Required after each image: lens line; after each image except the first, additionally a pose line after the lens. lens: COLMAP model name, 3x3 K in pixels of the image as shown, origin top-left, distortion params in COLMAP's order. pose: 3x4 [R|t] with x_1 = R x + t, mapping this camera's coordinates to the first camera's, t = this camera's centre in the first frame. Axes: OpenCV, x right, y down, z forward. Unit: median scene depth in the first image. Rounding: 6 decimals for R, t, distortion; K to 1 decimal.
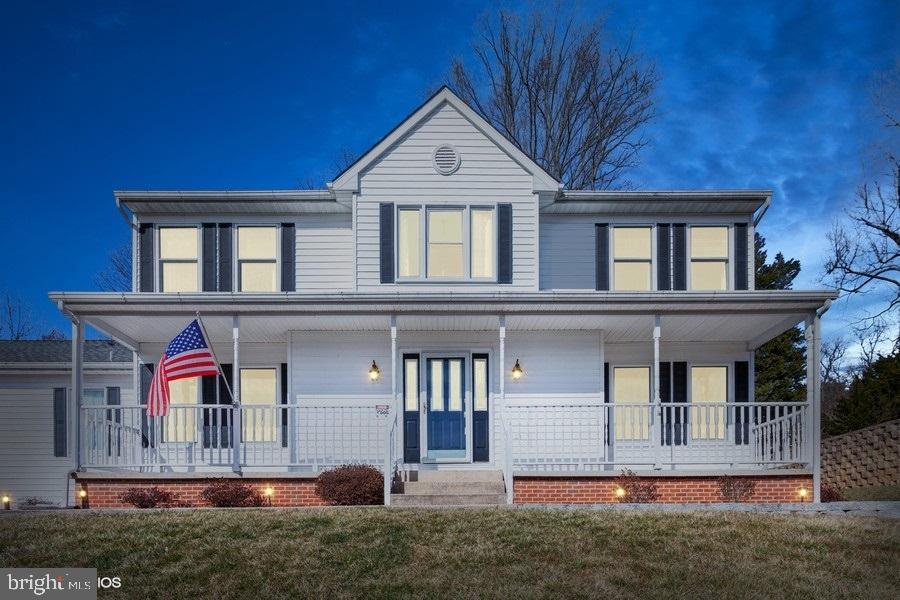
lens RADIAL K [[446.6, 0, 448.0], [0, 446.6, 315.8], [0, 0, 1]] dist [-0.000542, 0.000384]
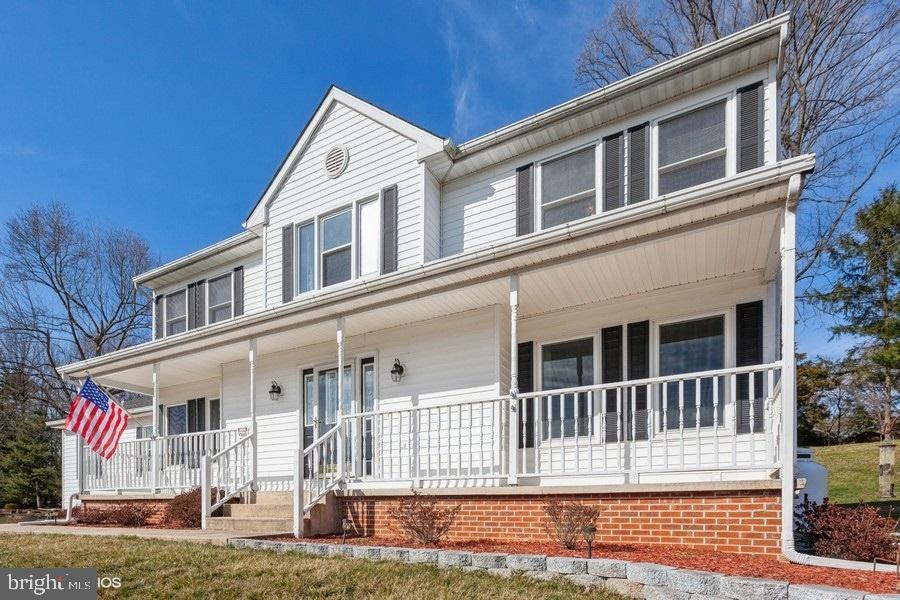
lens RADIAL K [[434.6, 0, 451.0], [0, 434.6, 320.9], [0, 0, 1]] dist [-0.000099, -0.000394]
pose [[0.864292, -0.186564, -0.467111, 0.618216], [0.204577, 0.978772, -0.012395, 0.052091], [0.459508, -0.084848, 0.884112, 0.270222]]
